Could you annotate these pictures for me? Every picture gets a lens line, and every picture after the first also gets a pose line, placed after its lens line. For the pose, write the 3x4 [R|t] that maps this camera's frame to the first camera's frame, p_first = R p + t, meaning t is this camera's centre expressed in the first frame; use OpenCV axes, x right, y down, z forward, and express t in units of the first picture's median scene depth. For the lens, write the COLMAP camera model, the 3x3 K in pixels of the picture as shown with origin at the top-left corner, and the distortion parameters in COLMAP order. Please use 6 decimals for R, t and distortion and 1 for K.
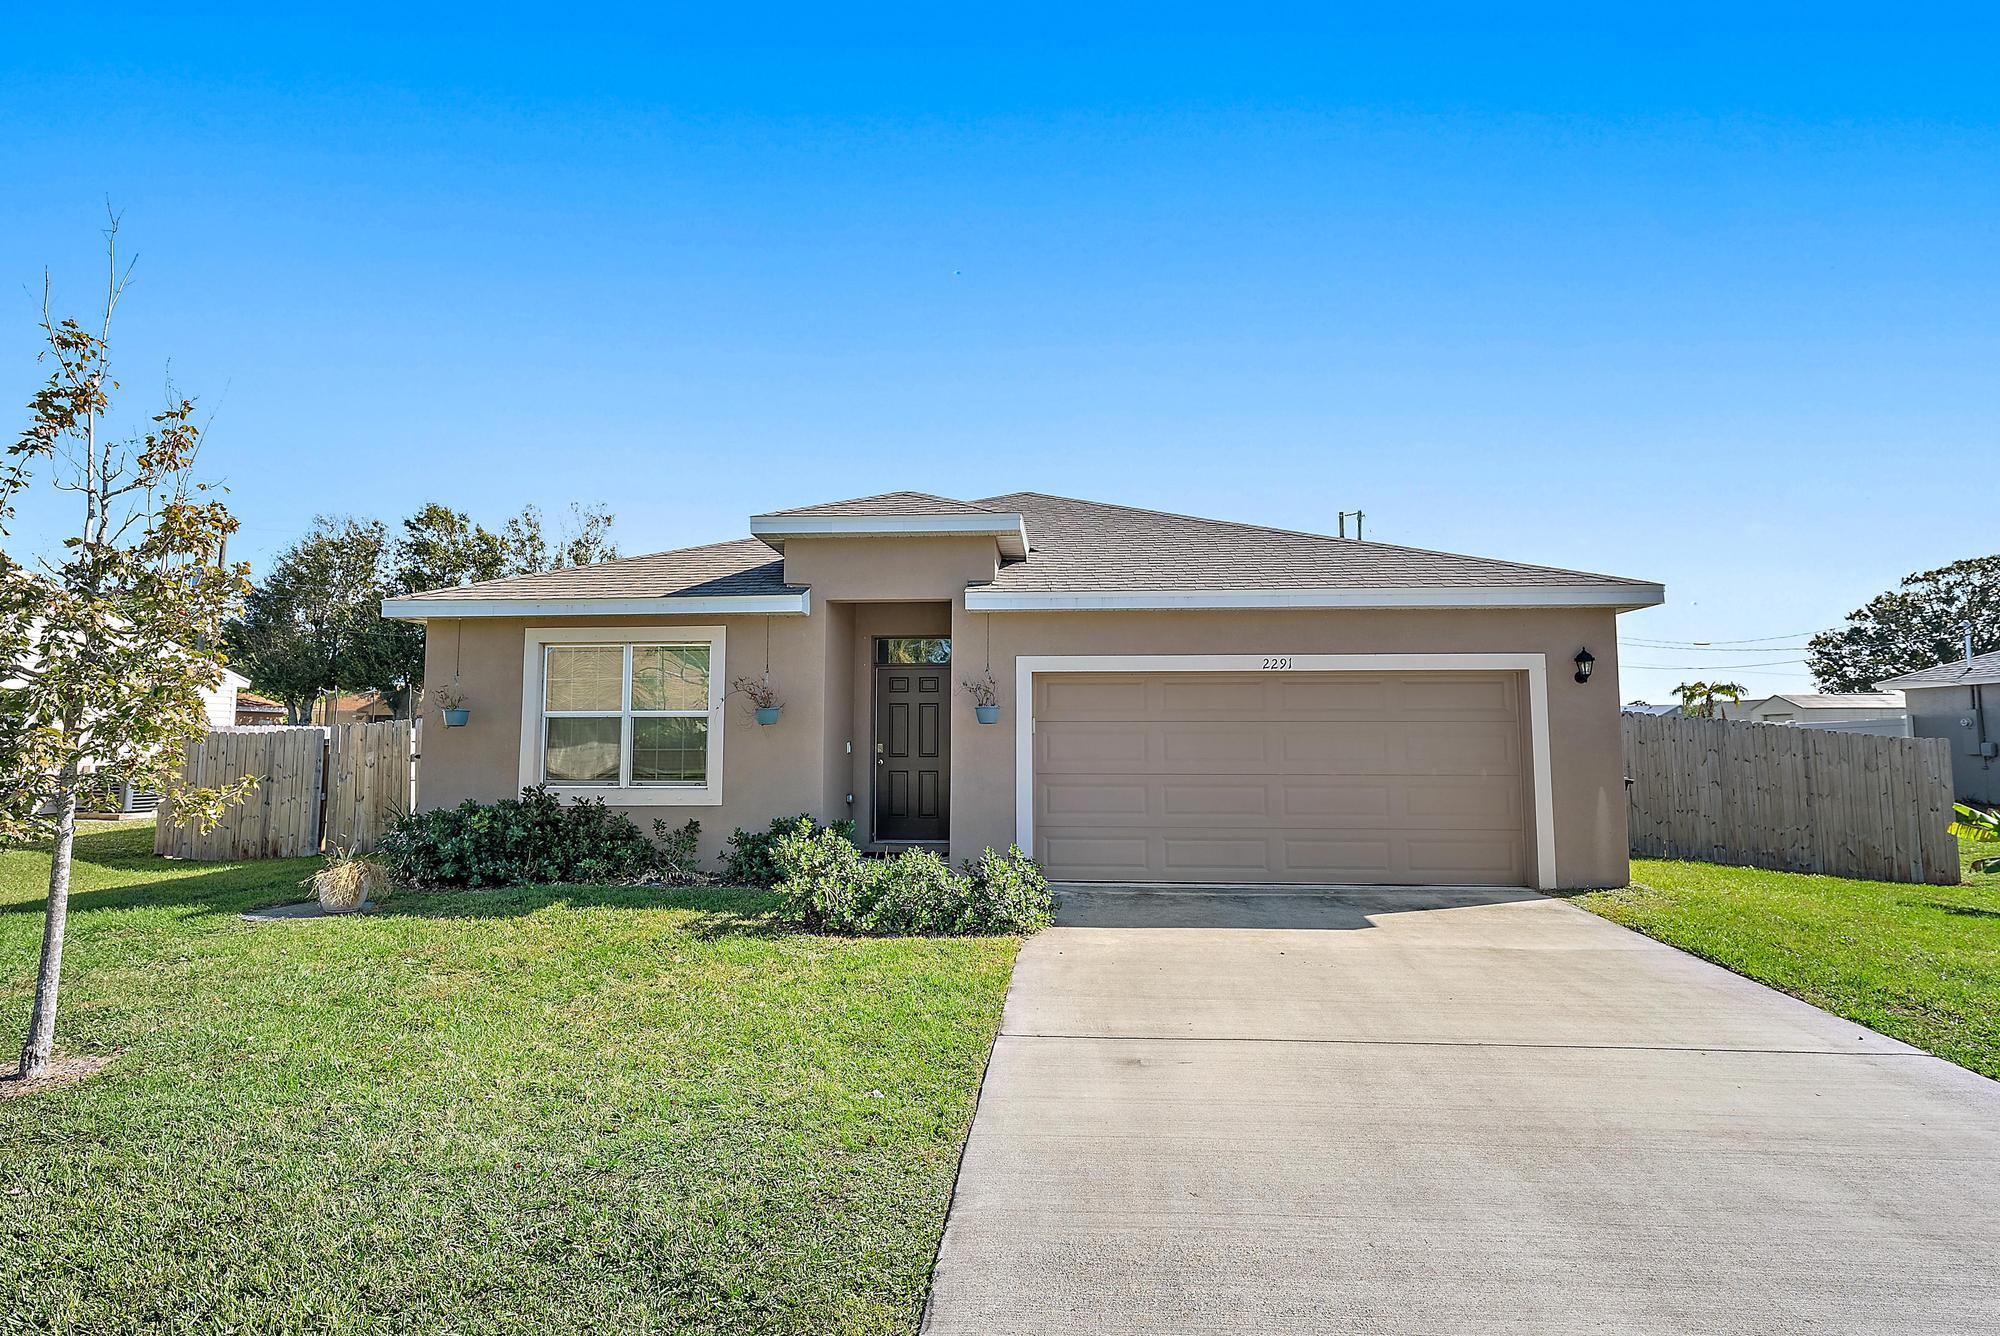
lens RADIAL K [[1026.6, 0, 1005.1], [0, 1026.6, 656.7], [0, 0, 1]] dist [-0.000297, 0.000100]
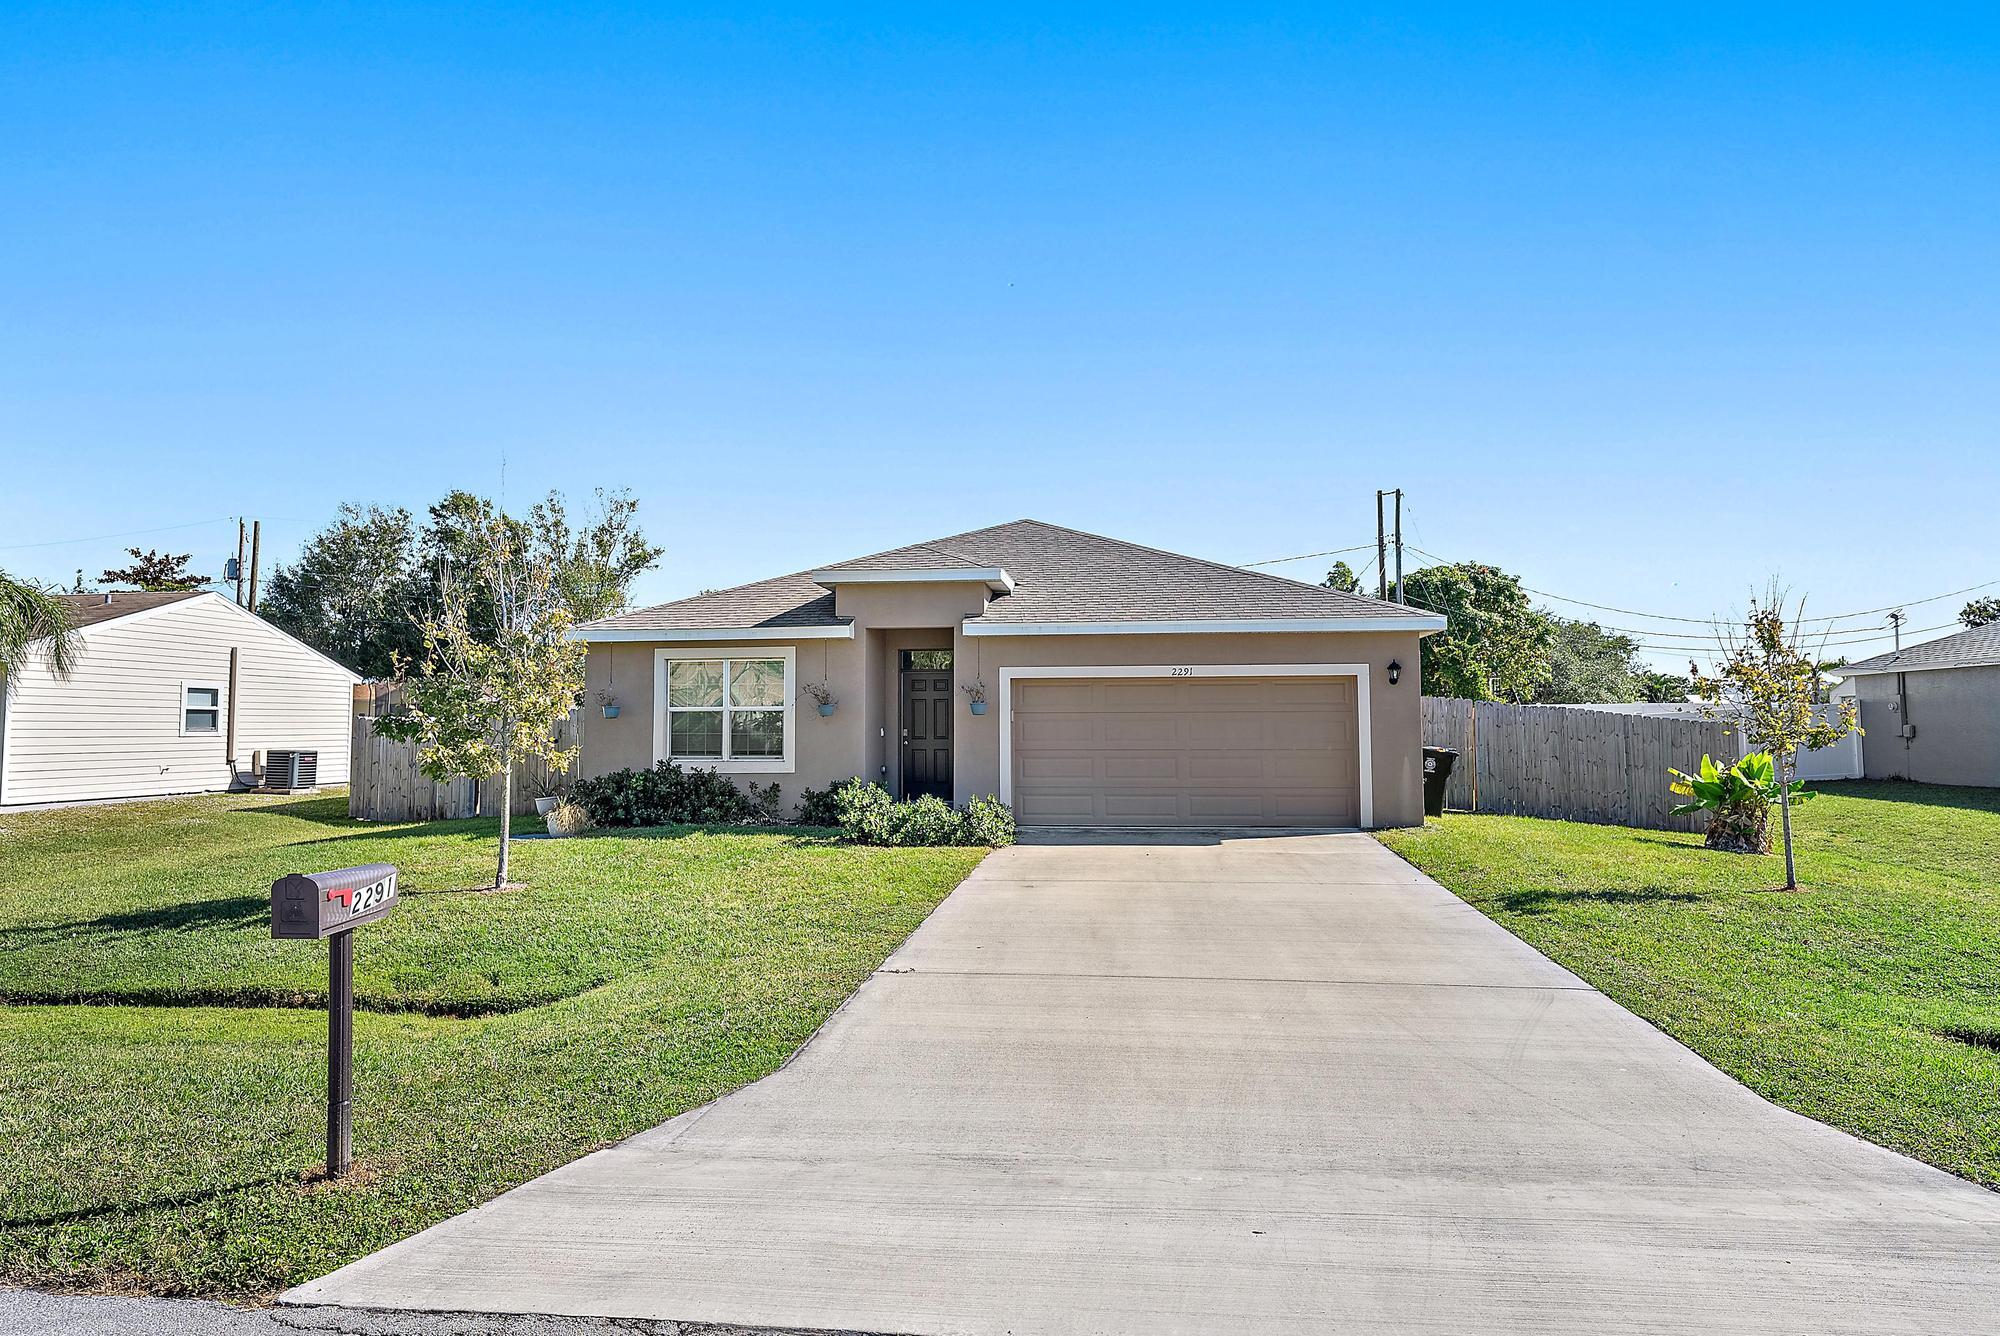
lens RADIAL K [[1206.3, 0, 1000.0], [0, 1206.3, 668.0], [0, 0, 1]] dist [-0.000204, 0.000036]
pose [[0.998854, -0.006466, -0.047428, 0.089513], [0.008002, 0.999448, 0.032253, -0.052221], [0.047193, -0.032596, 0.998354, -0.655523]]
